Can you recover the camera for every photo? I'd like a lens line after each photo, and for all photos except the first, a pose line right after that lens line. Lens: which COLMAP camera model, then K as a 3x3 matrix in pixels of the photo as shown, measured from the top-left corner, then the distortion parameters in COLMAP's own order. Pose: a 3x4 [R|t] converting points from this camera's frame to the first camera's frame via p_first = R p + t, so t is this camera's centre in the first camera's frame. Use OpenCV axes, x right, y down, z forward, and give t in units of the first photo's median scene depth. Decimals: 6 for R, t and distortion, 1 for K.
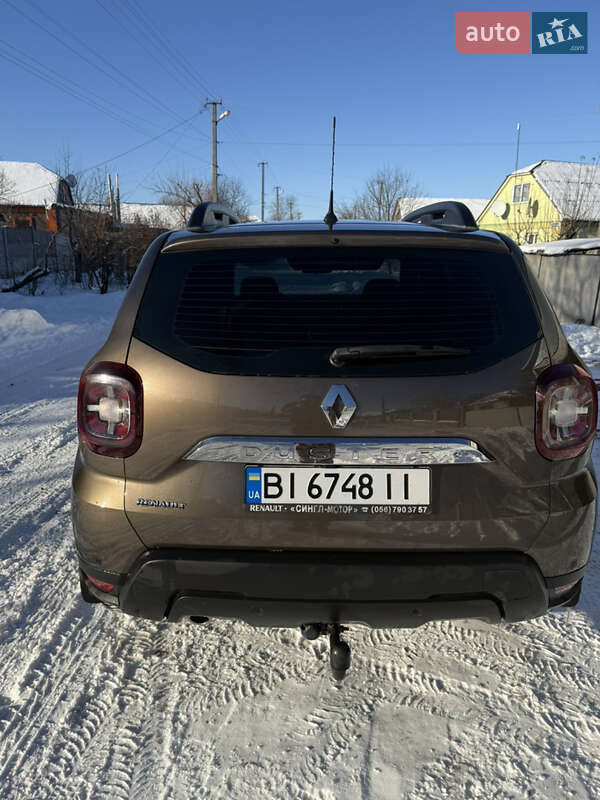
lens RADIAL K [[560.5, 0, 298.5], [0, 560.5, 405.5], [0, 0, 1]] dist [0.037076, -0.049646]
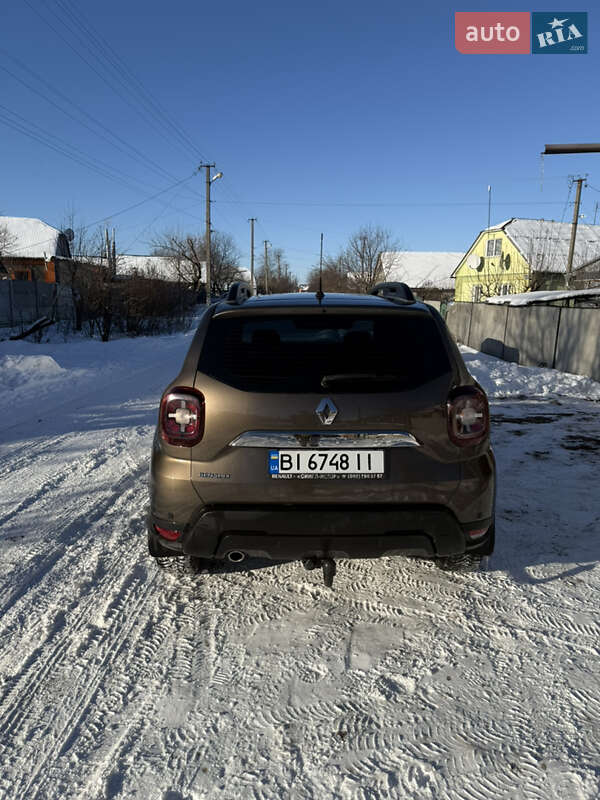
lens RADIAL K [[554.7, 0, 297.2], [0, 554.7, 398.0], [0, 0, 1]] dist [0.111551, -0.195441]
pose [[0.999795, -0.004385, 0.019763, -0.034329], [0.006206, 0.995642, -0.093049, 0.082594], [-0.019269, 0.093153, 0.995465, -0.453674]]
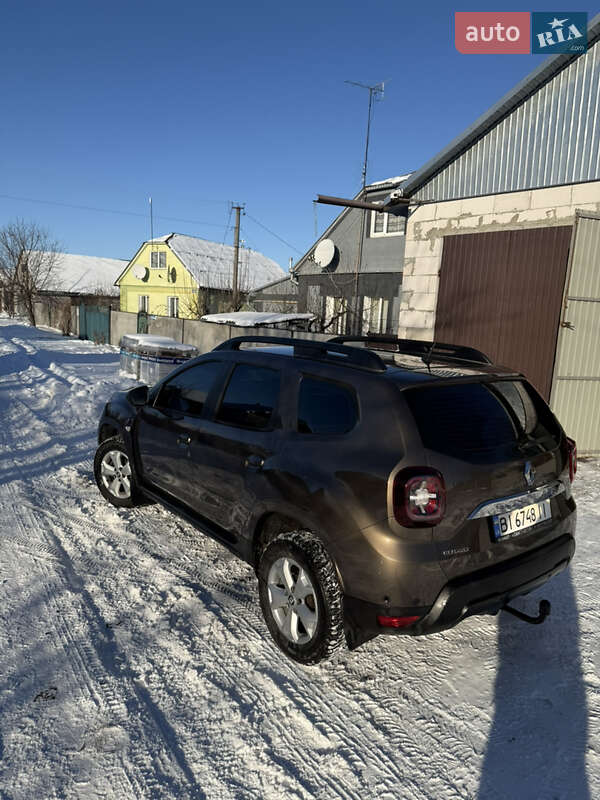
lens RADIAL K [[560.5, 0, 298.5], [0, 560.5, 405.5], [0, 0, 1]] dist [0.037076, -0.049646]
pose [[0.787059, -0.073924, 0.612432, -1.219558], [0.126621, 0.991014, -0.043105, -0.176112], [-0.603743, 0.111474, 0.789347, -0.034340]]
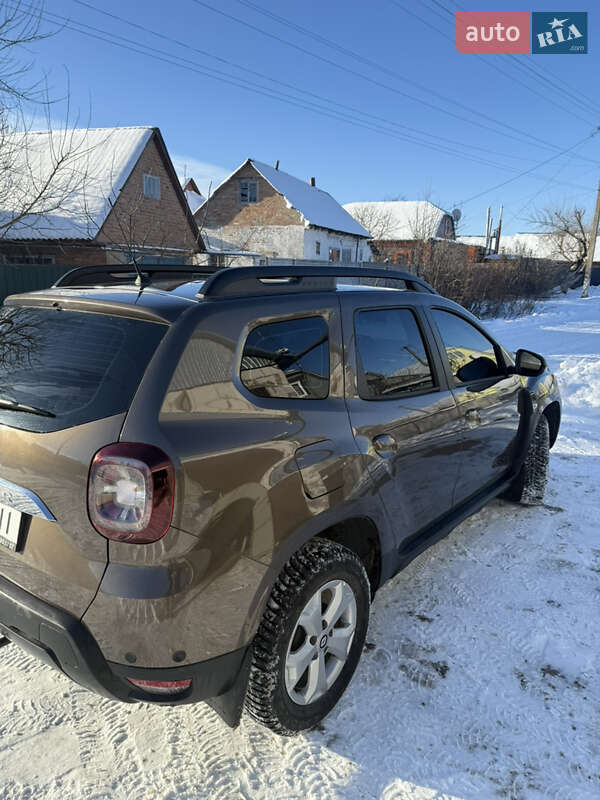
lens RADIAL K [[570.2, 0, 302.1], [0, 570.2, 375.8], [0, 0, 1]] dist [0.042295, -0.046193]
pose [[0.788377, 0.118120, -0.603746, 1.008144], [-0.177789, 0.983264, -0.039787, -0.148754], [0.588942, 0.138706, 0.796183, 0.278553]]
